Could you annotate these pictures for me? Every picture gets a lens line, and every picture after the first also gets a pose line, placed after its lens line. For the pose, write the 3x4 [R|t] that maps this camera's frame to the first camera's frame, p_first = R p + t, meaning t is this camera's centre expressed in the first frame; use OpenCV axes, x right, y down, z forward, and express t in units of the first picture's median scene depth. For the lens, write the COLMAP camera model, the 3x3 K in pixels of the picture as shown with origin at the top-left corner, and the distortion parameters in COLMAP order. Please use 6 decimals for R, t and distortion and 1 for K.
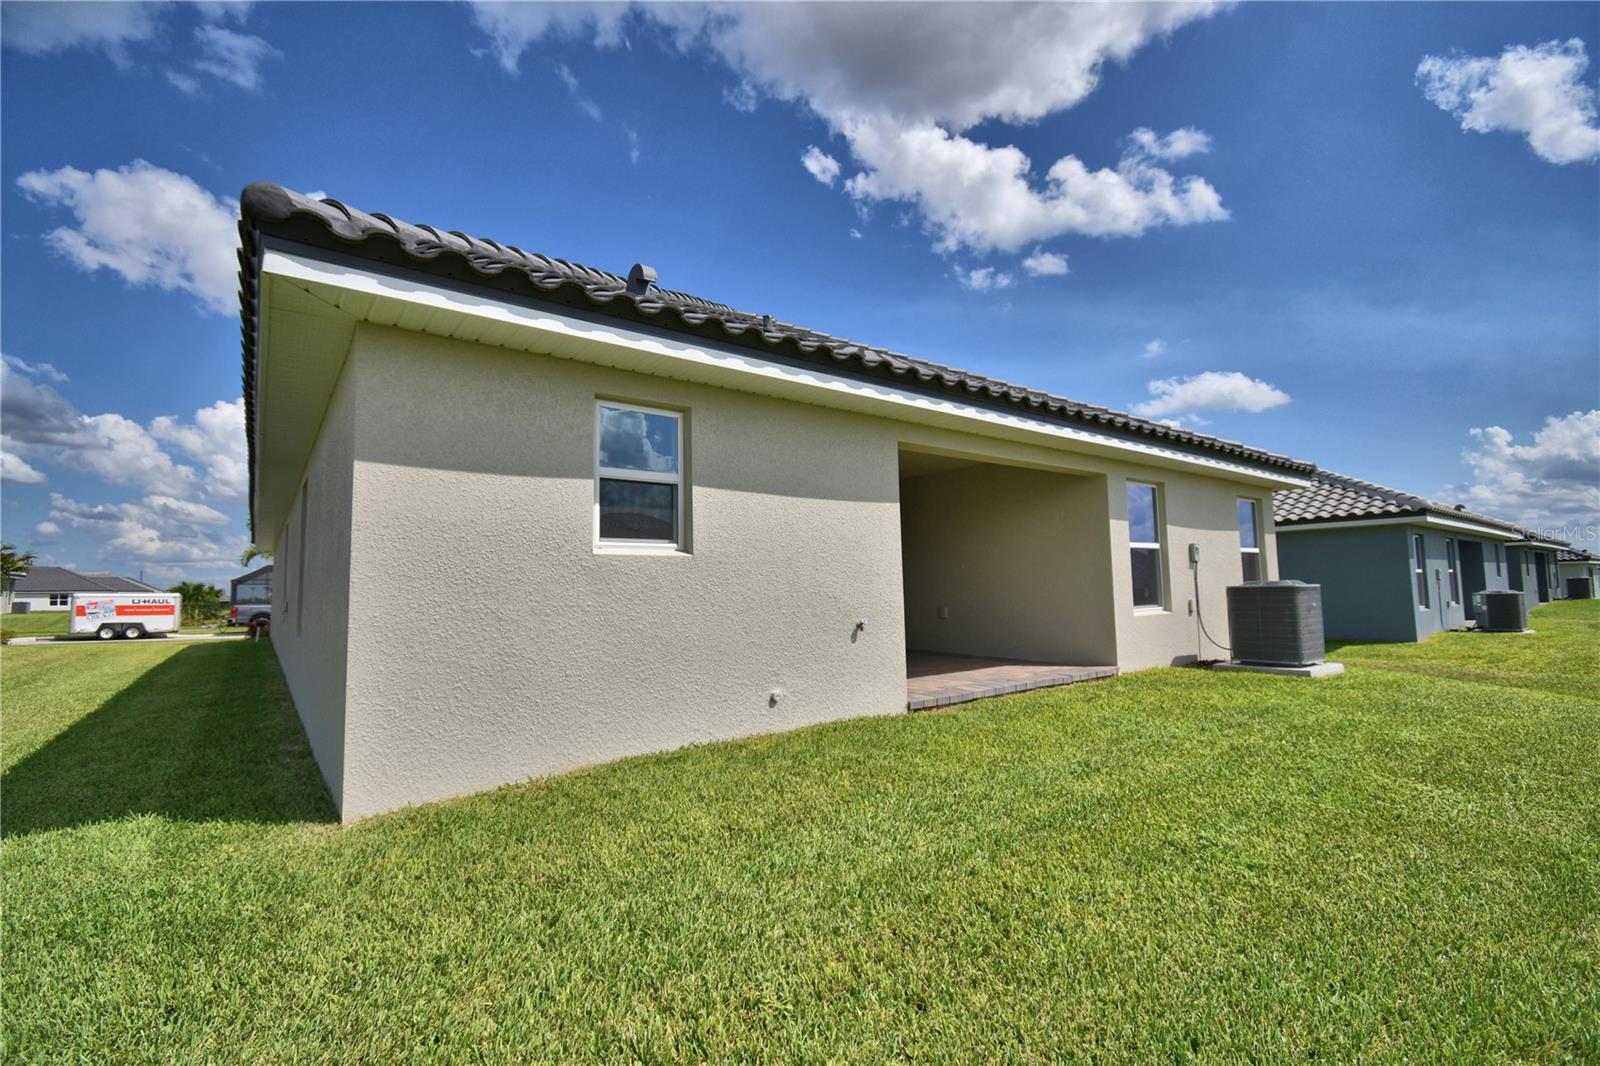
lens RADIAL K [[743.9, 0, 793.8], [0, 743.9, 538.0], [0, 0, 1]] dist [0.000529, -0.000973]
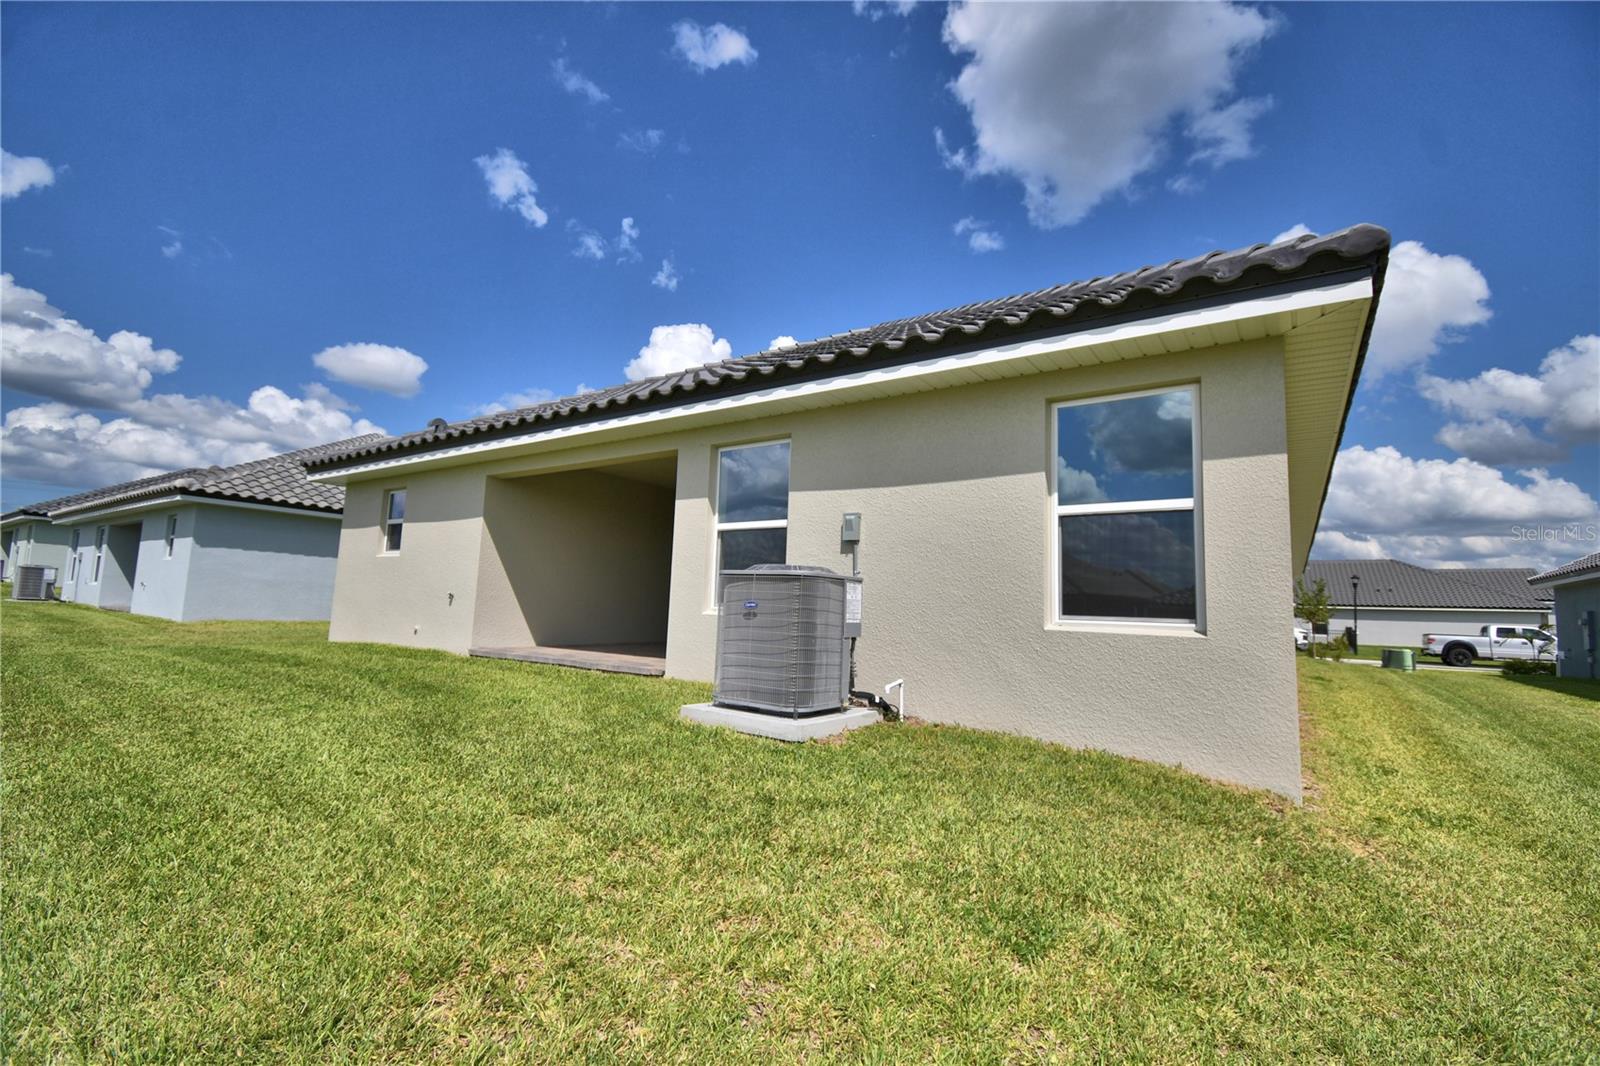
lens RADIAL K [[743.9, 0, 793.8], [0, 743.9, 538.0], [0, 0, 1]] dist [0.000529, -0.000973]
pose [[0.282790, -0.073309, -0.956376, 0.950585], [0.033614, 0.997220, -0.066501, 0.063481], [0.958593, -0.013342, 0.284468, 0.634371]]
